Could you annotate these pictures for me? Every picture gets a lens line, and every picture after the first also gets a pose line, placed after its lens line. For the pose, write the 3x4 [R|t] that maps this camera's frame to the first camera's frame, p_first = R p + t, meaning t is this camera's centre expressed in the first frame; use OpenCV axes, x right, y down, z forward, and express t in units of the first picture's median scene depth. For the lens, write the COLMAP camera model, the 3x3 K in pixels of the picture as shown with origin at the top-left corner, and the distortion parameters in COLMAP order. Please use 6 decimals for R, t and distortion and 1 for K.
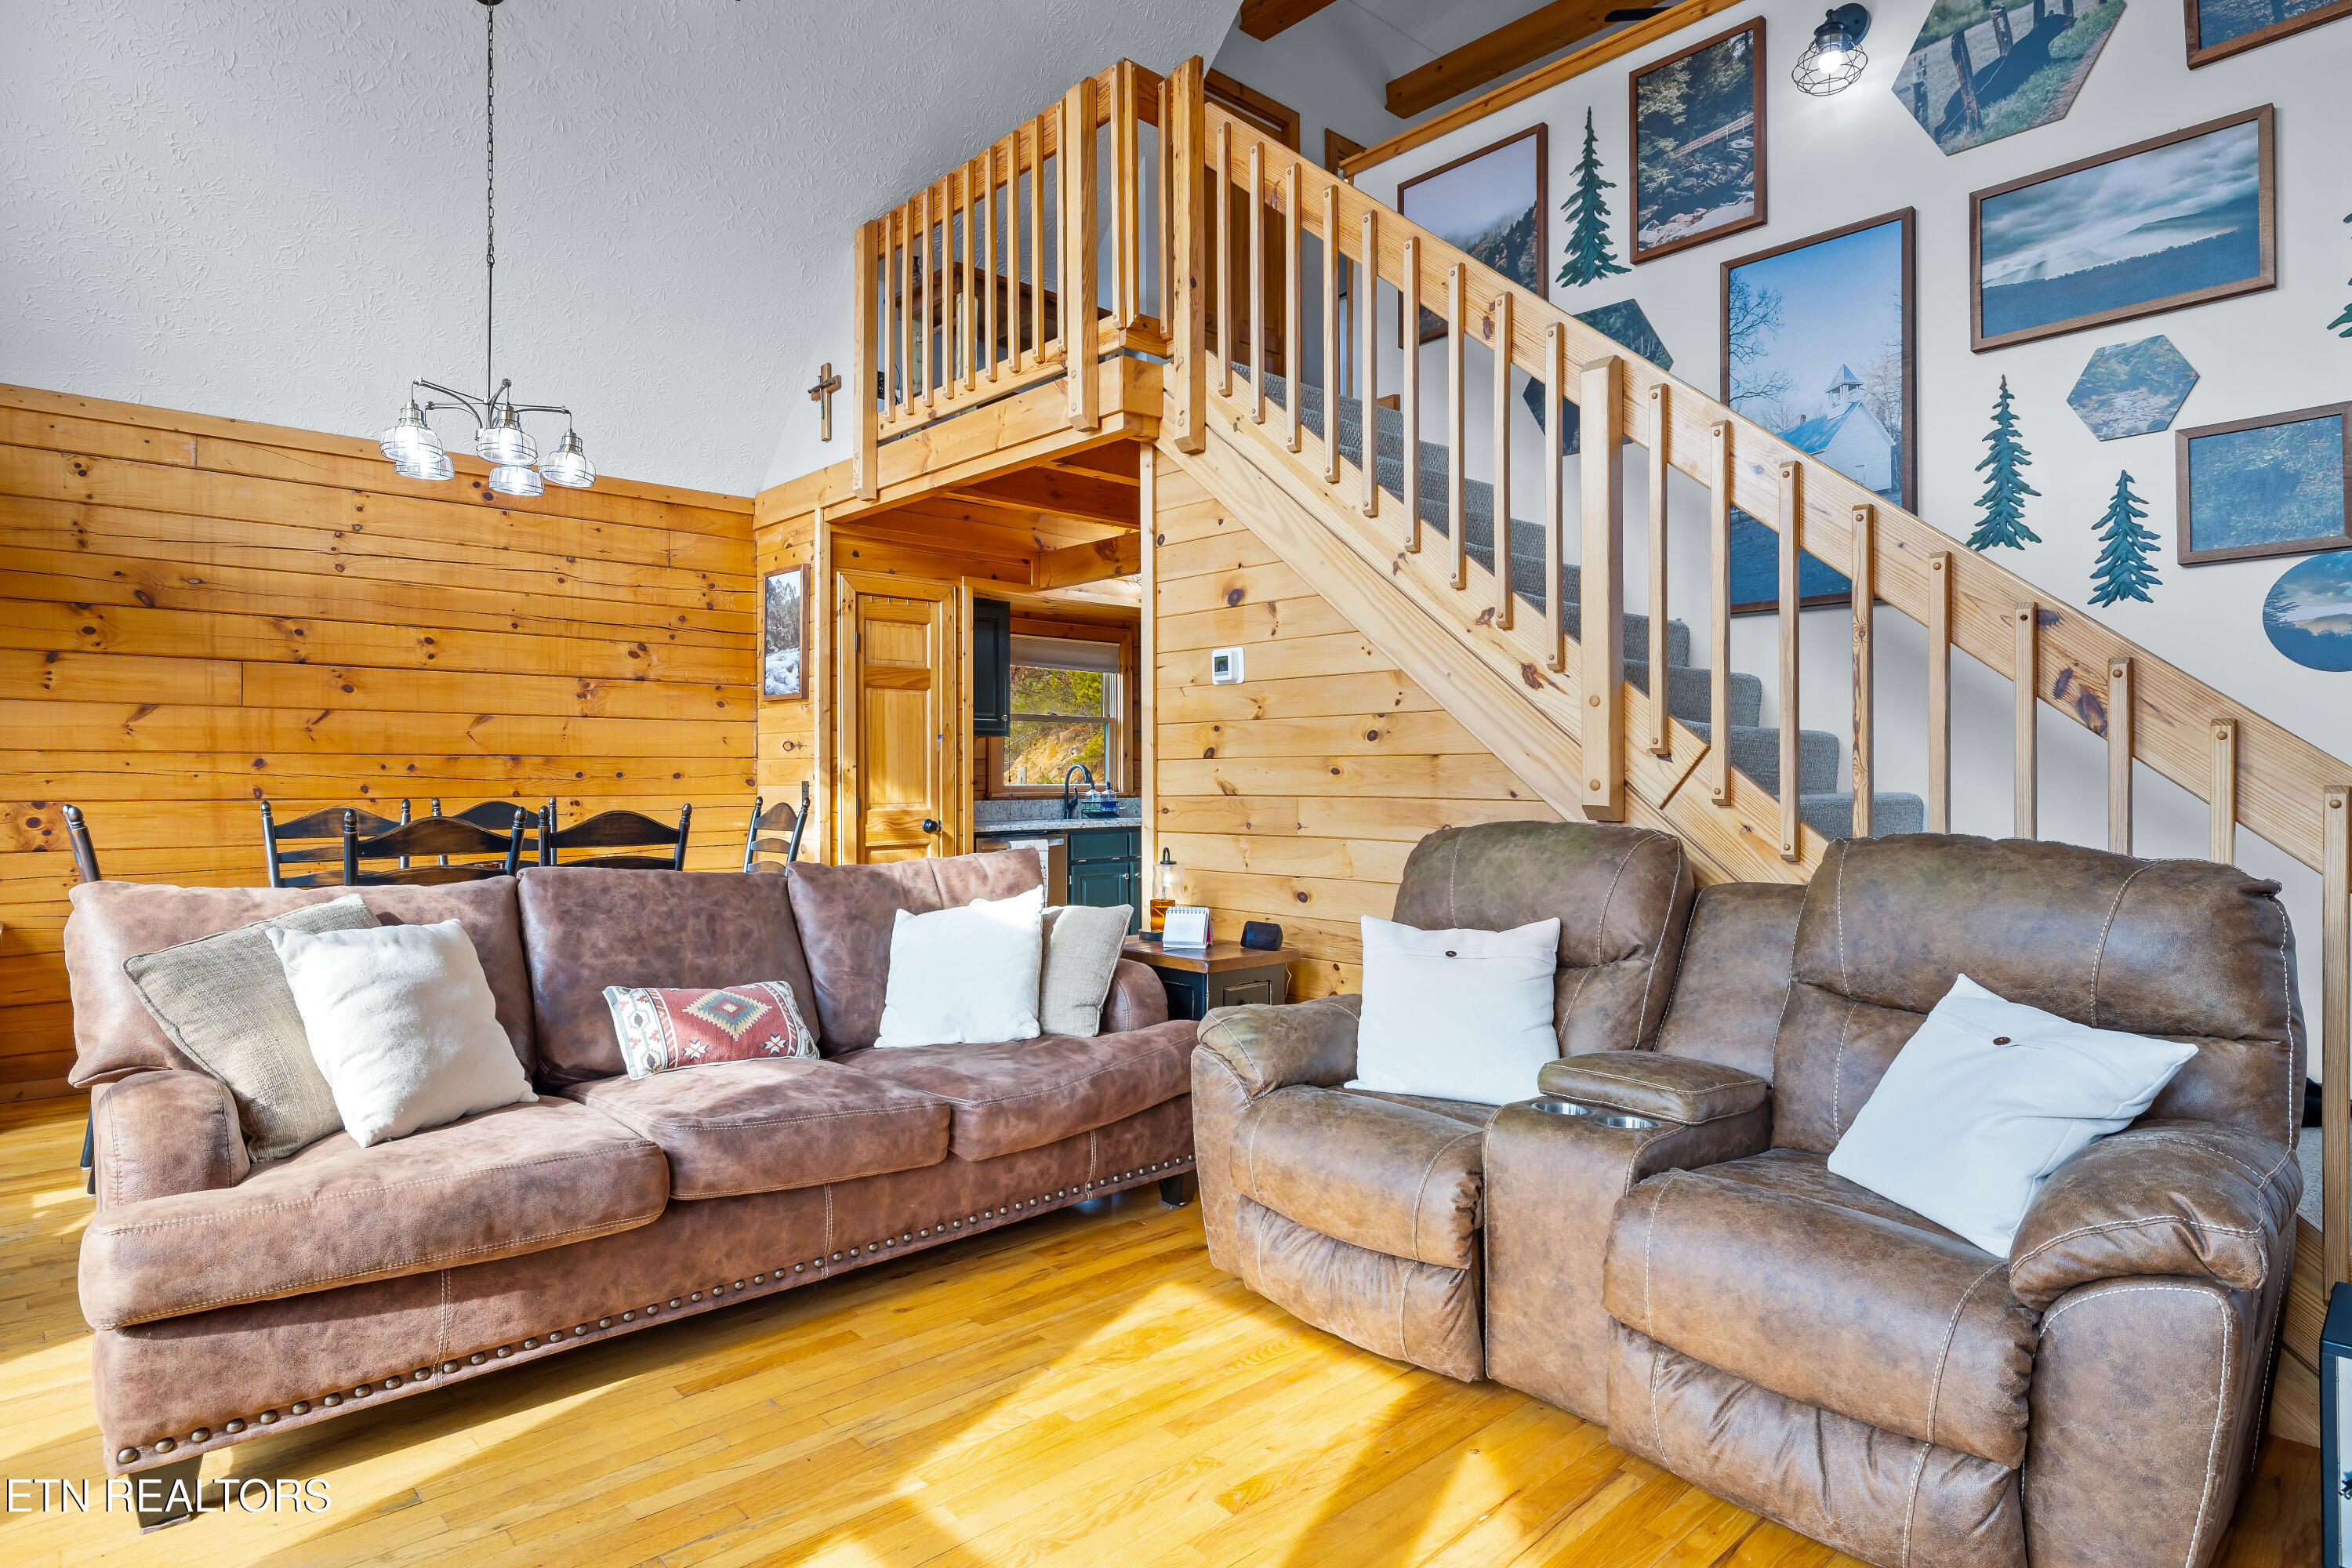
lens RADIAL K [[1267.5, 0, 1176.0], [0, 1267.5, 784.0], [0, 0, 1]] dist [0.001114, 0.000225]
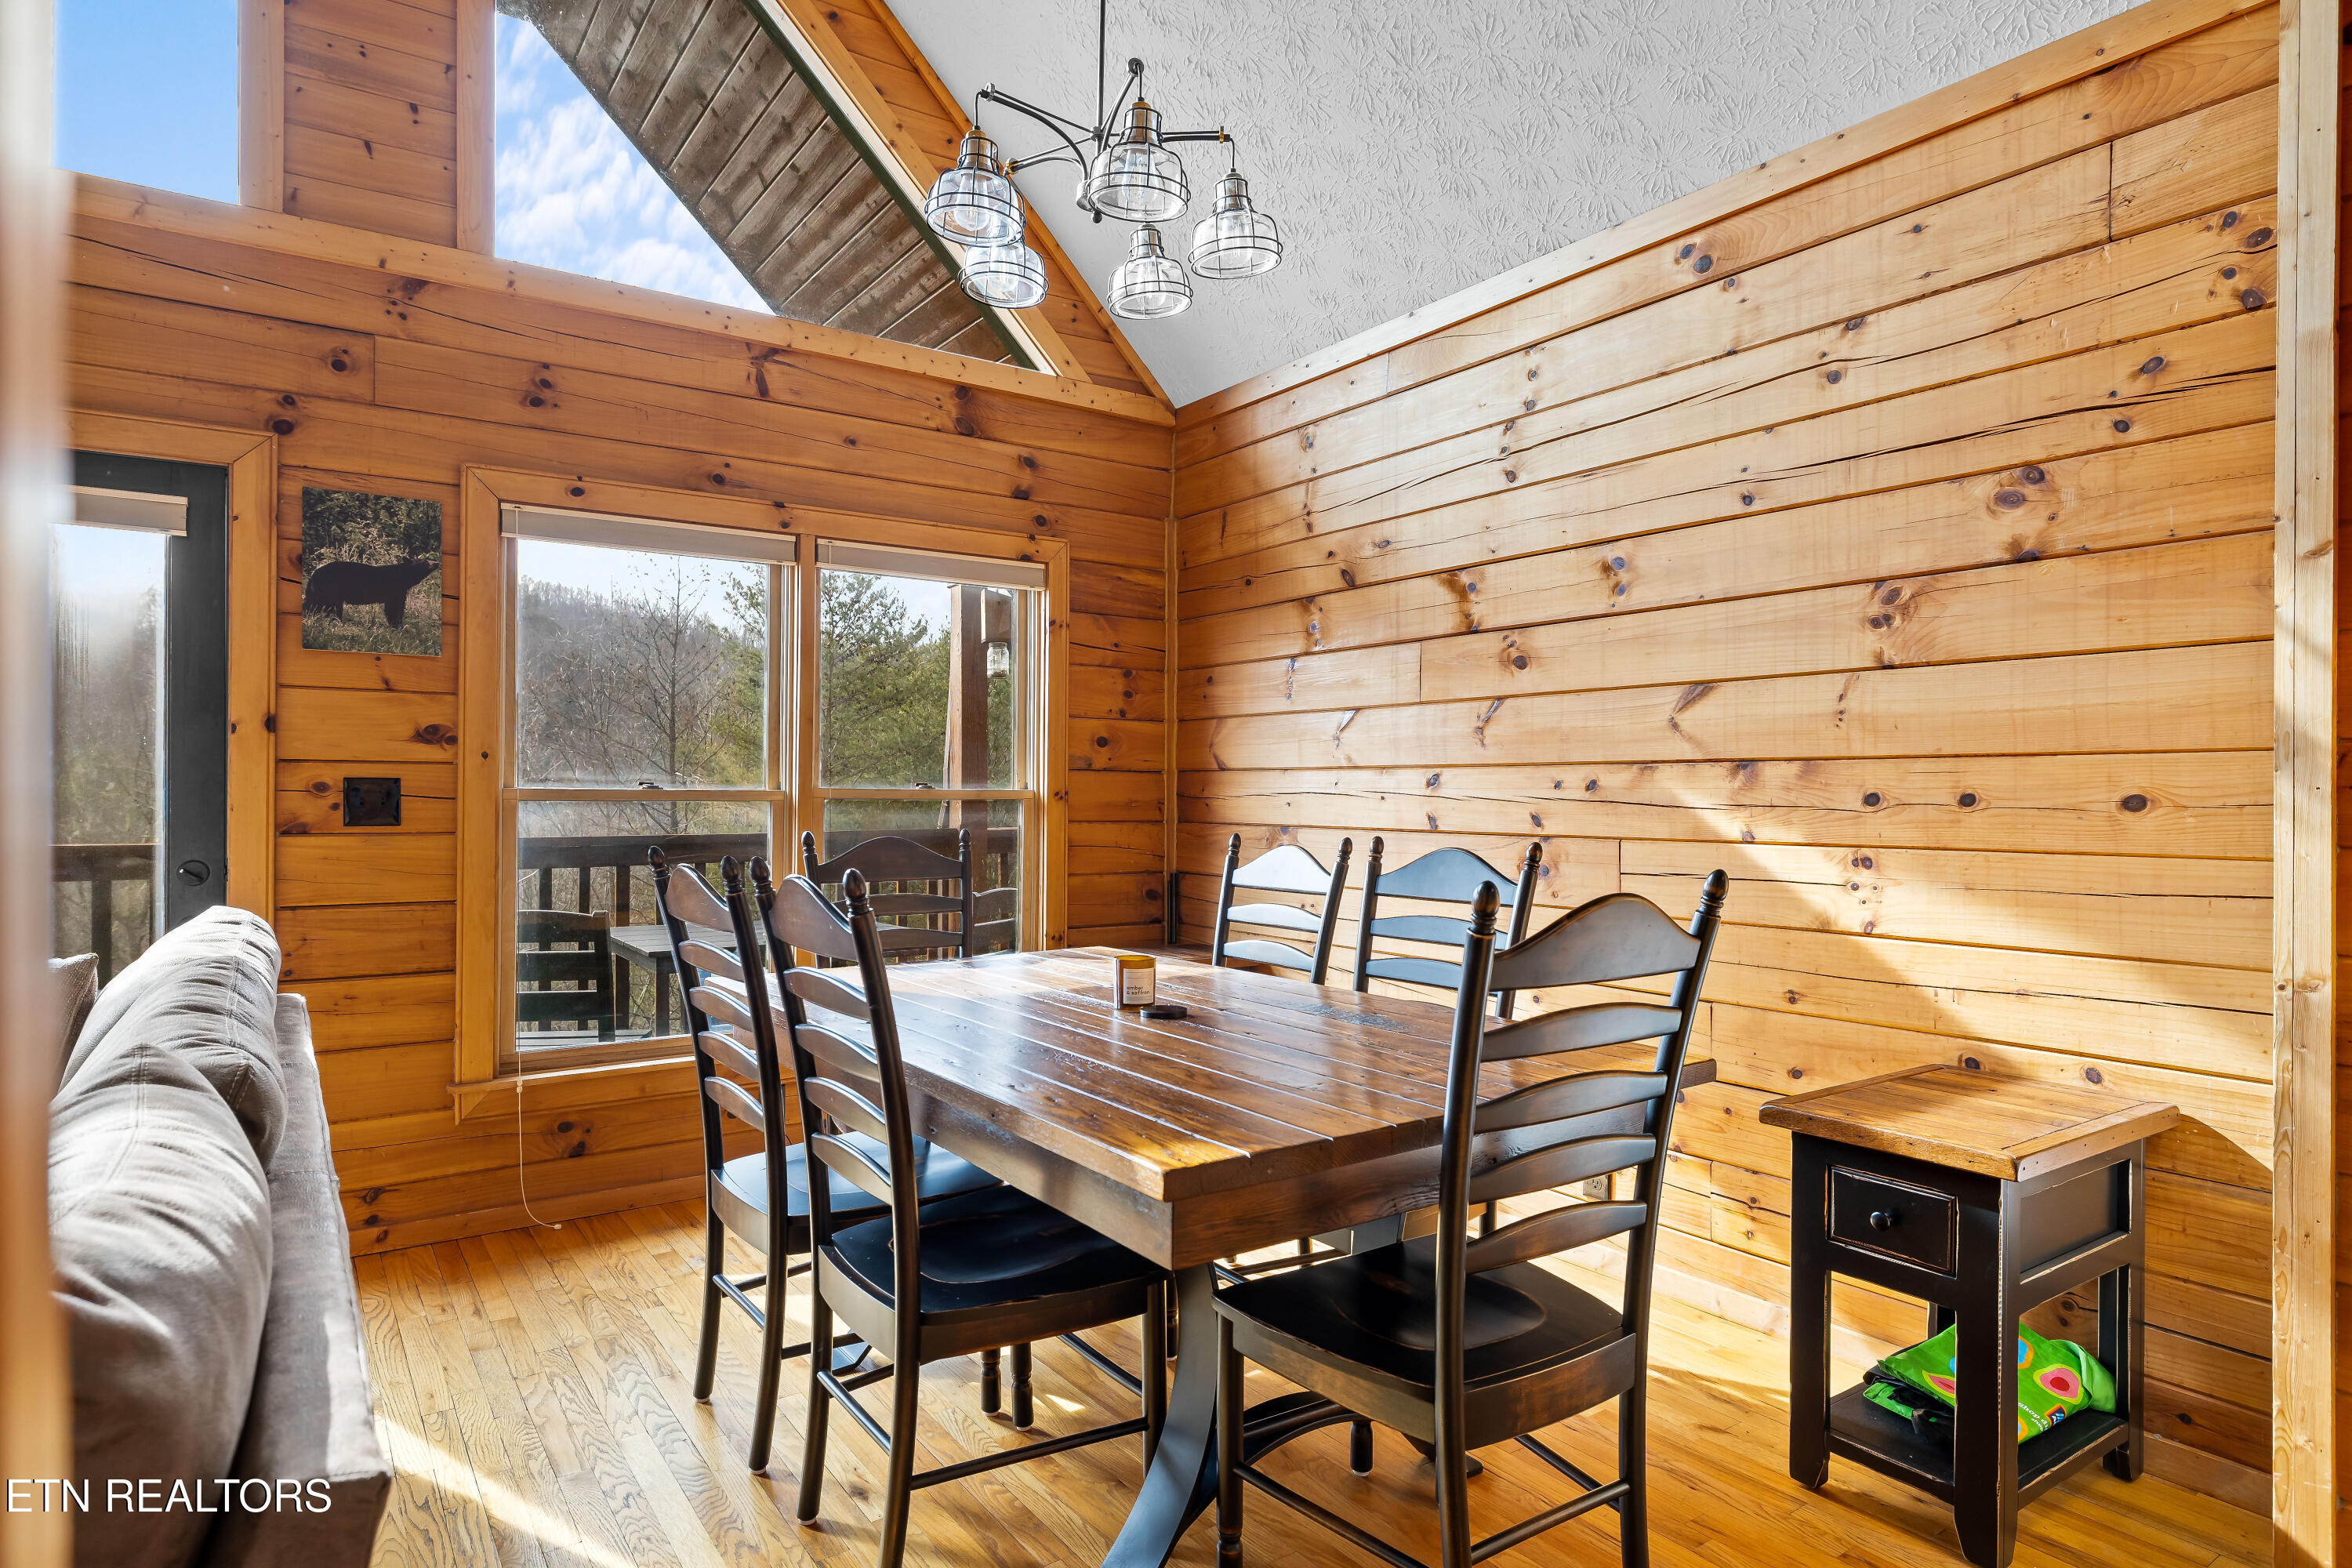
lens RADIAL K [[1267.5, 0, 1176.0], [0, 1267.5, 784.0], [0, 0, 1]] dist [0.001114, 0.000225]
pose [[-0.116800, -0.006642, -0.993133, -0.000418], [-0.007704, 0.999954, -0.005782, -0.008389], [0.993126, 0.006976, -0.116846, 0.835834]]
